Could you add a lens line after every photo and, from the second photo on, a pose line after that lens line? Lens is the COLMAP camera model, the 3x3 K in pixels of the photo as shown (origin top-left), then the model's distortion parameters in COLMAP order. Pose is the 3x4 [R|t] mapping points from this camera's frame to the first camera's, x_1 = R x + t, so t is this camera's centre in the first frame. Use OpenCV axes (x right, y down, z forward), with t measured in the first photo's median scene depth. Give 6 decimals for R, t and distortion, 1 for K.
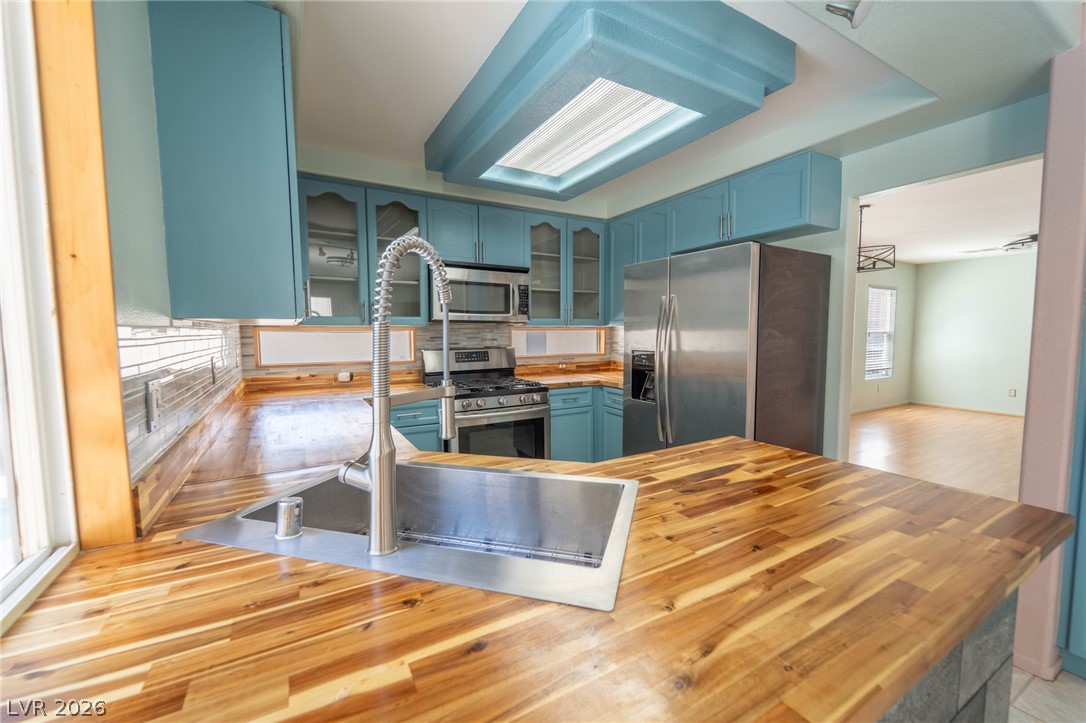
lens RADIAL K [[440.6, 0, 544.5], [0, 440.6, 364.2], [0, 0, 1]] dist [-0.000040, -0.000697]
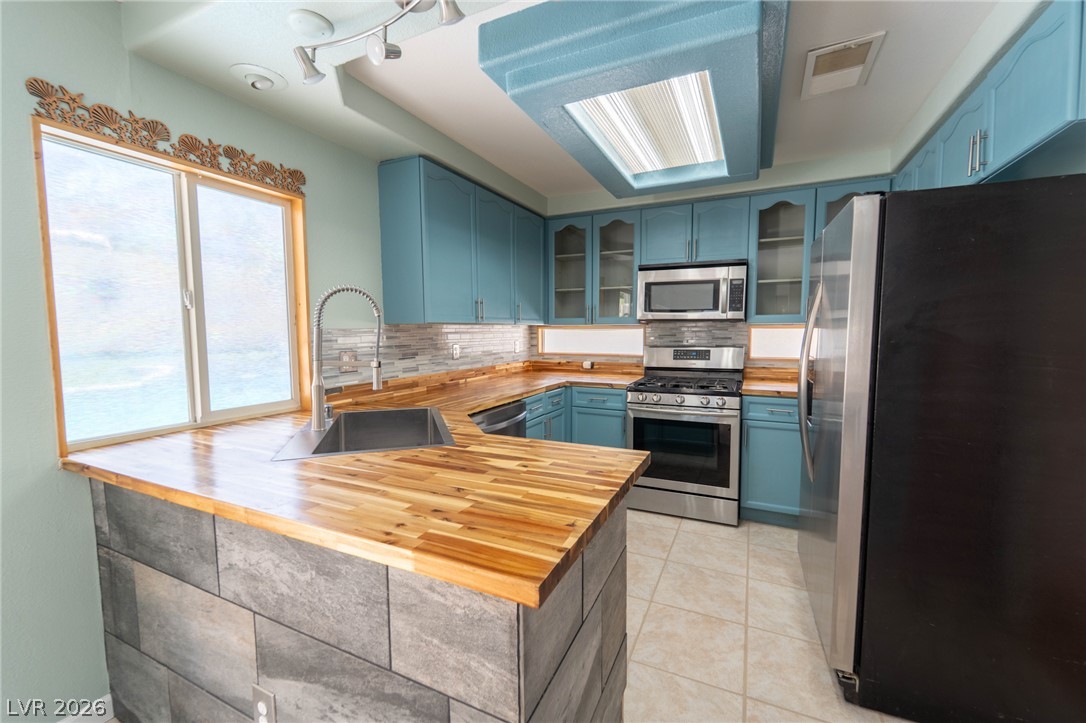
lens RADIAL K [[440.6, 0, 544.5], [0, 440.6, 364.2], [0, 0, 1]] dist [-0.000040, -0.000697]
pose [[0.564354, 0.067266, -0.822788, 1.066156], [-0.059818, 0.997387, 0.040511, -0.035864], [0.823363, 0.026355, 0.566903, 0.339786]]
